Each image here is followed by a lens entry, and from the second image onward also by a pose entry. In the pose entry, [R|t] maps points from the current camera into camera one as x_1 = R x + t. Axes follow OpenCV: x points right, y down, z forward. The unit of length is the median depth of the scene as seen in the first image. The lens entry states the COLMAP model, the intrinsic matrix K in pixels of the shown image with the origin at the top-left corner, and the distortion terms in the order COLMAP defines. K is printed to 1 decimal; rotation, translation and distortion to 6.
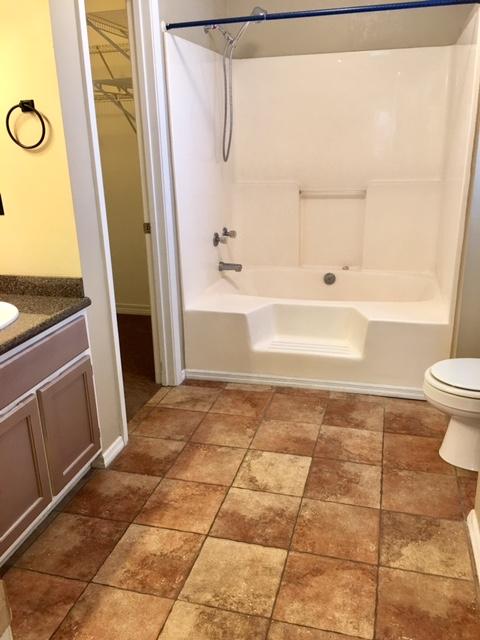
lens RADIAL K [[543.0, 0, 240.1], [0, 543.0, 312.7], [0, 0, 1]] dist [0.090281, -0.134740]
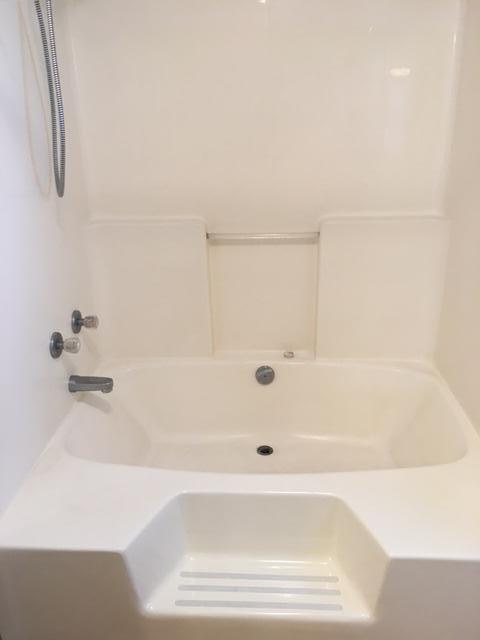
lens RADIAL K [[543.0, 0, 240.1], [0, 543.0, 312.7], [0, 0, 1]] dist [0.090281, -0.134740]
pose [[0.978846, -0.074731, 0.190464, 0.027007], [0.063530, 0.995909, 0.064261, -0.170581], [-0.194487, -0.050801, 0.979589, 0.413676]]
